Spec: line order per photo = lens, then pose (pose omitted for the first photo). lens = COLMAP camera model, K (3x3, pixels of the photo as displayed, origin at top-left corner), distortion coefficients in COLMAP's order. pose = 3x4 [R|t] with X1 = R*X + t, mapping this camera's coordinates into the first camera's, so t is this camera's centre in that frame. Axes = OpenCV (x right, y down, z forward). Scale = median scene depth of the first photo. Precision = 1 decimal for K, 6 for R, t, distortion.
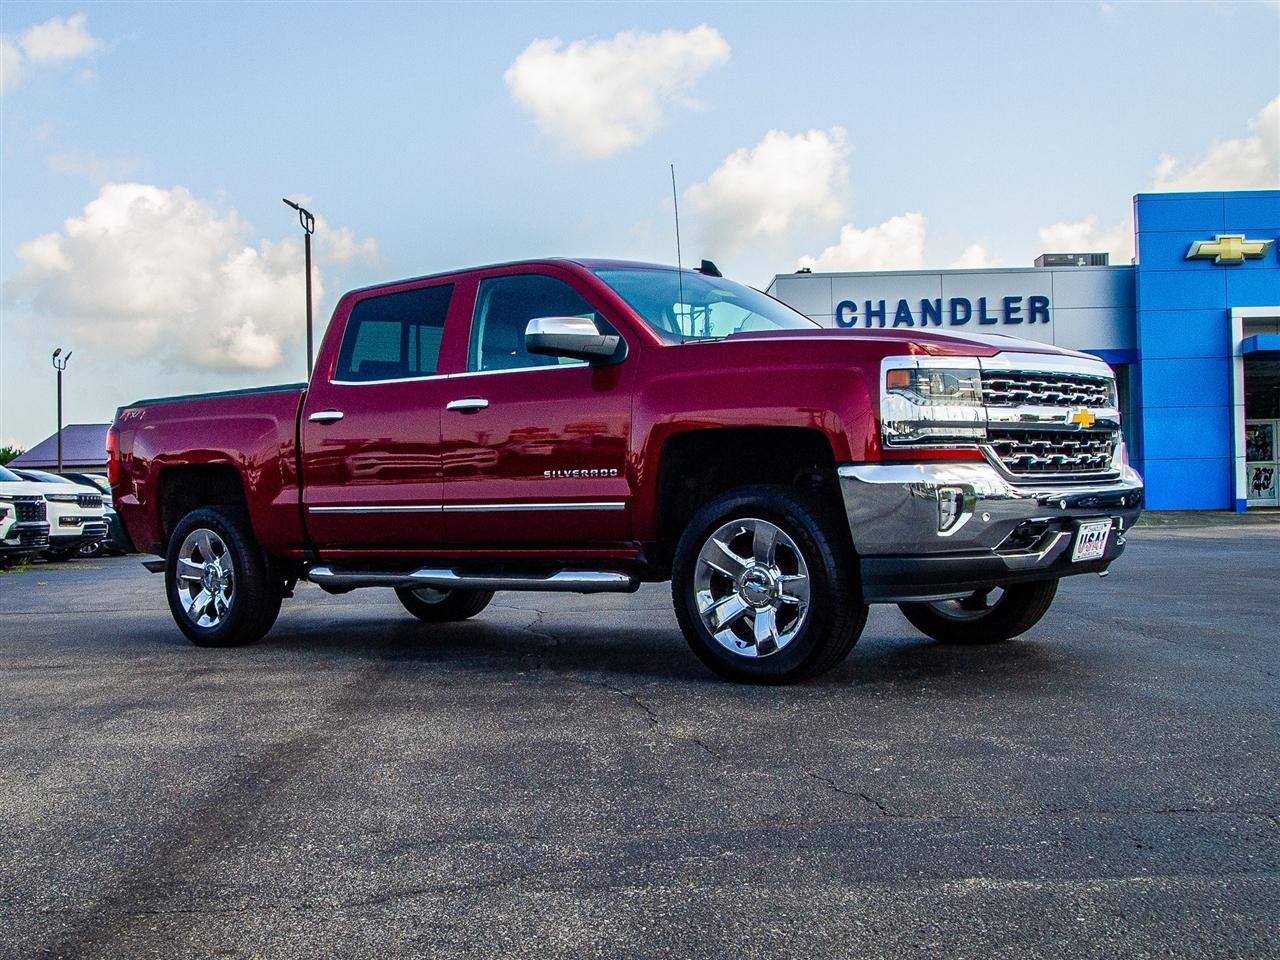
lens RADIAL K [[1668.4, 0, 788.6], [0, 1668.4, 484.7], [0, 0, 1]] dist [-0.106920, 0.101830]
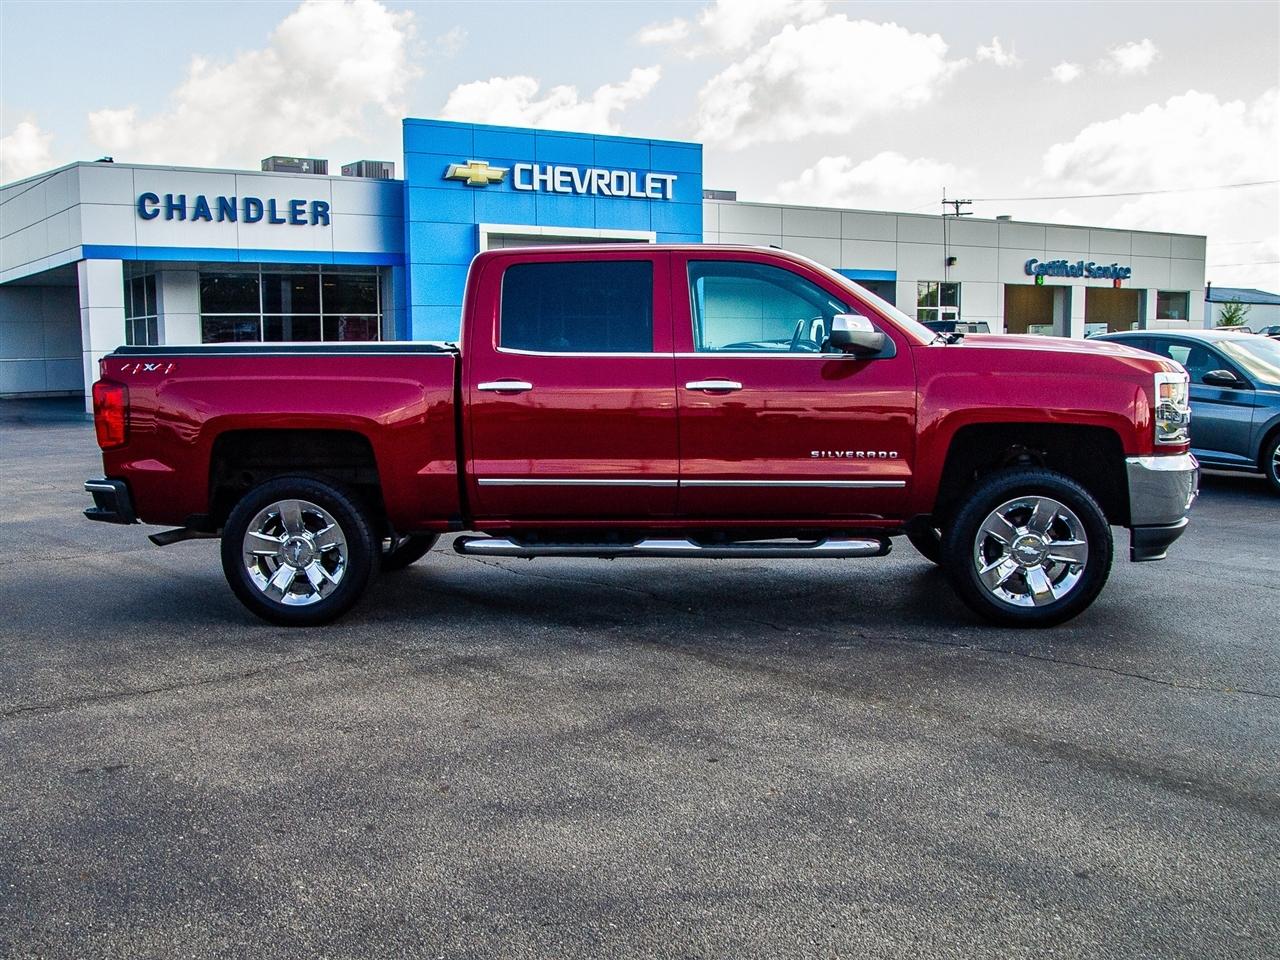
lens RADIAL K [[1418.7, 0, 640.0], [0, 1418.7, 480.0], [0, 0, 1]] dist [-0.027338, -0.145352]
pose [[0.804418, -0.037288, 0.592892, -0.250339], [-0.024793, 0.995051, 0.096218, -0.024181], [-0.593546, -0.092099, 0.799513, 0.098172]]
